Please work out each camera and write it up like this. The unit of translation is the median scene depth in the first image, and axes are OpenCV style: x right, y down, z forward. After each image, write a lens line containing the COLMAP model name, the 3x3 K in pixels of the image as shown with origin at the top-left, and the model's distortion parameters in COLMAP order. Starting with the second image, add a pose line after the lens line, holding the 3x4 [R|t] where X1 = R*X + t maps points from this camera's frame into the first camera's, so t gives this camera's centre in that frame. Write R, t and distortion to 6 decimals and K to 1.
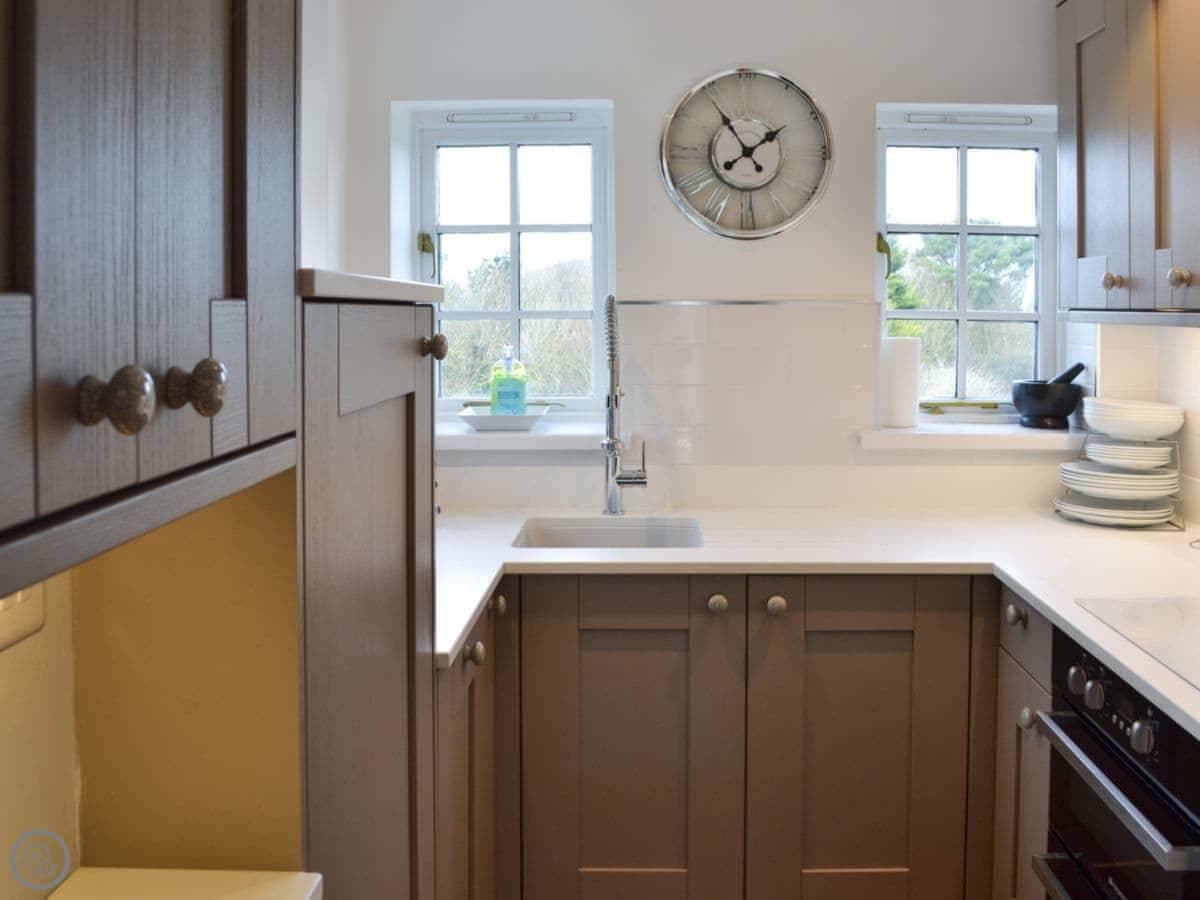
lens RADIAL K [[1220.1, 0, 600.0], [0, 1220.1, 450.0], [0, 0, 1]] dist [-0.098340, 0.012137]
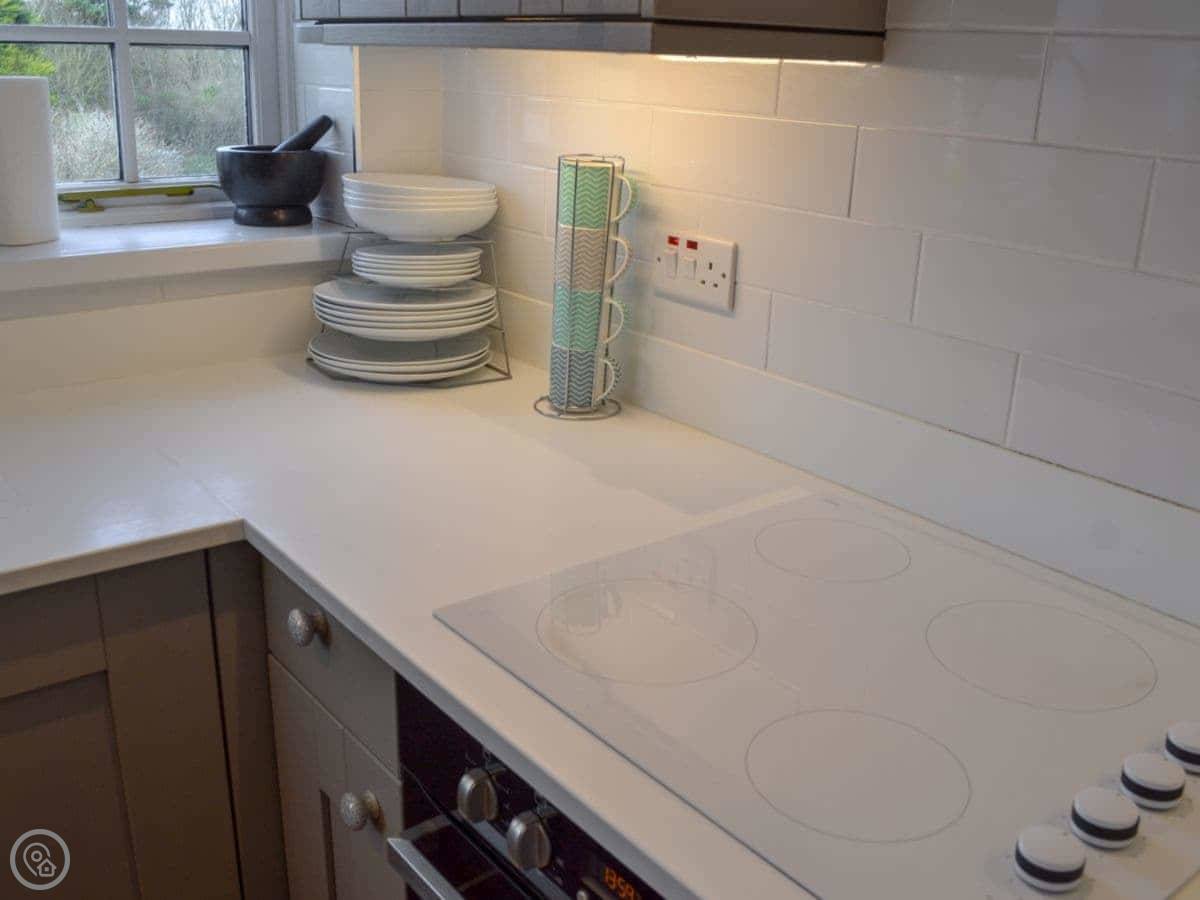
lens RADIAL K [[1220.1, 0, 600.0], [0, 1220.1, 450.0], [0, 0, 1]] dist [-0.098340, 0.012137]
pose [[0.782208, -0.169712, 0.599457, 0.112547], [0.040475, 0.973993, 0.222933, -0.037575], [-0.621702, -0.150117, 0.768734, 0.413939]]
